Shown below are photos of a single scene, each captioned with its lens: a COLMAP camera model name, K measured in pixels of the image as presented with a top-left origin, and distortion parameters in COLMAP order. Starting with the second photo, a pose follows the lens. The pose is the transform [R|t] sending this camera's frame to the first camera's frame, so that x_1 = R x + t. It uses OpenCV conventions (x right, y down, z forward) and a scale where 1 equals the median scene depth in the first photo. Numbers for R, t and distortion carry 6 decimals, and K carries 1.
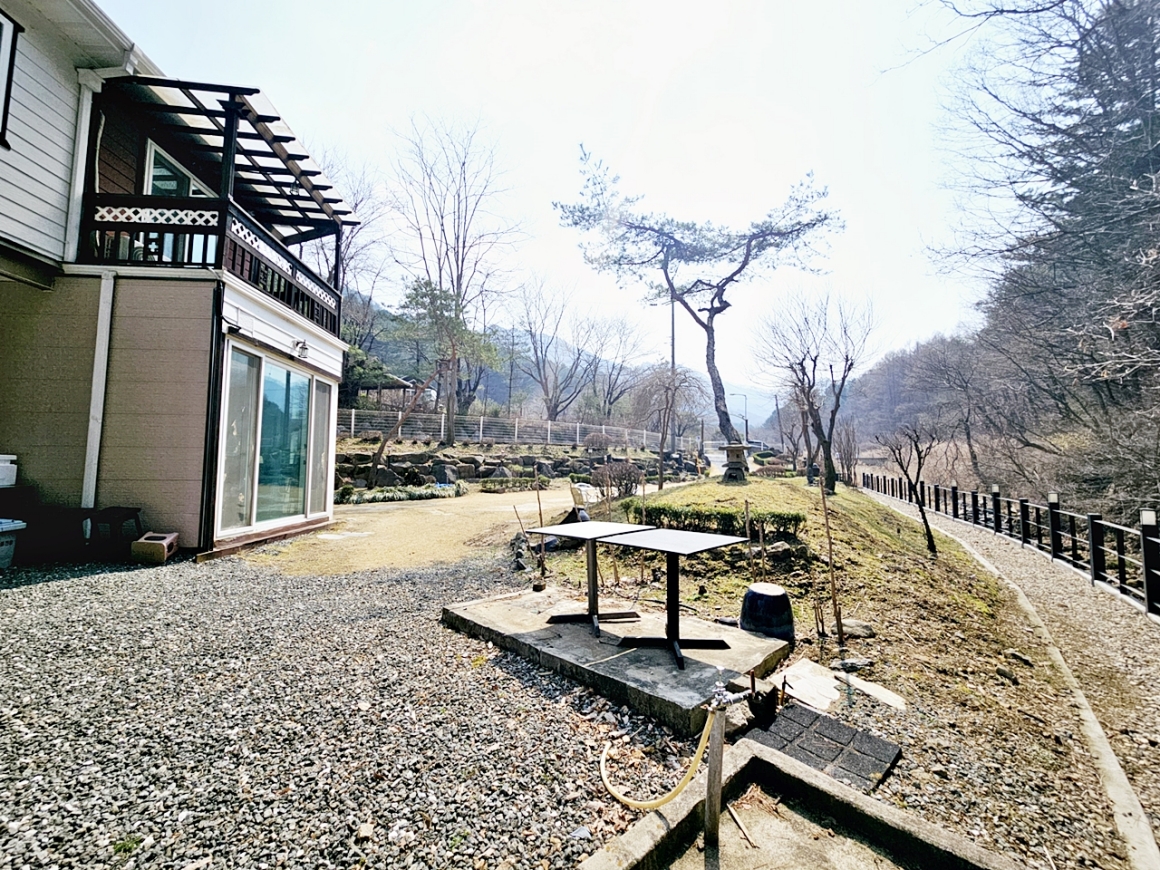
lens RADIAL K [[475.3, 0, 579.1], [0, 475.3, 432.7], [0, 0, 1]] dist [0.001929, 0.000433]
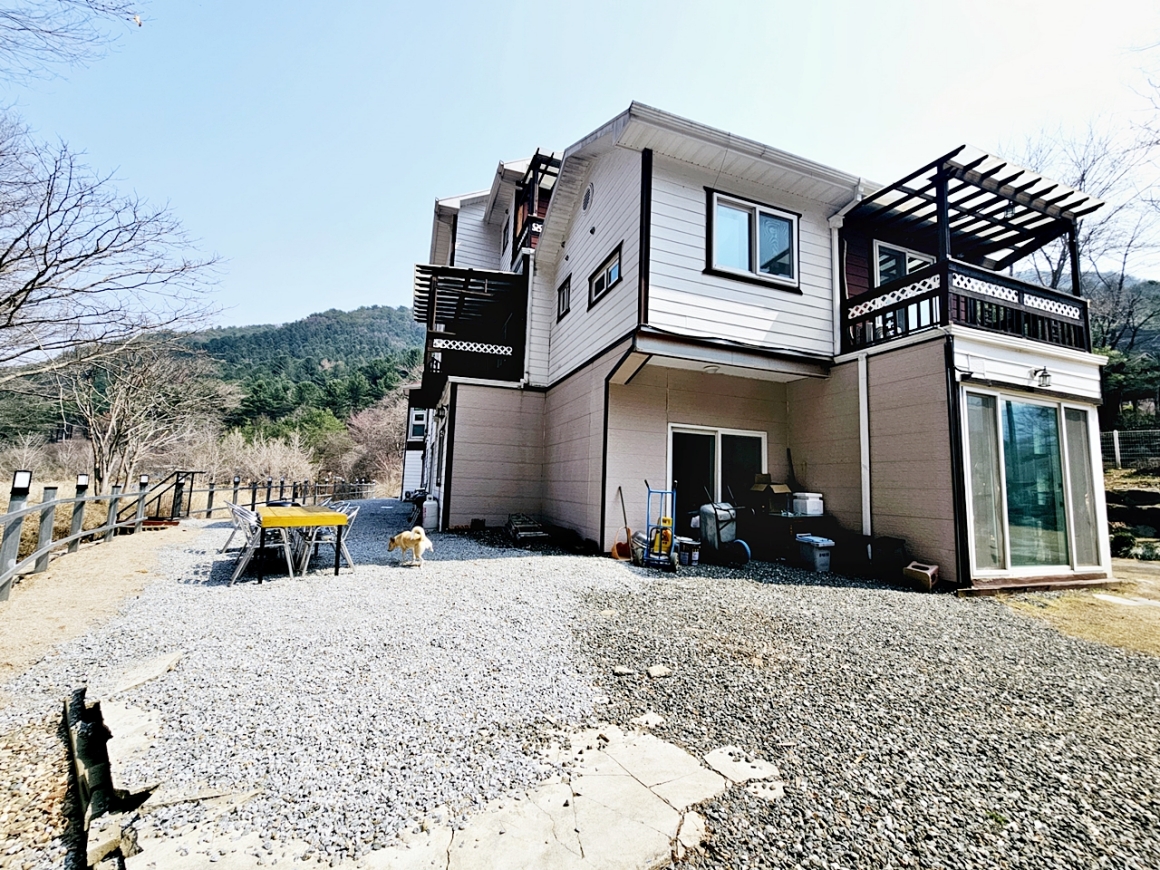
lens RADIAL K [[475.3, 0, 579.1], [0, 475.3, 432.7], [0, 0, 1]] dist [0.001929, 0.000433]
pose [[0.283115, -0.104167, -0.953412, 0.019981], [0.039912, 0.994503, -0.096805, -0.025248], [0.958255, -0.010645, 0.285716, -0.120472]]
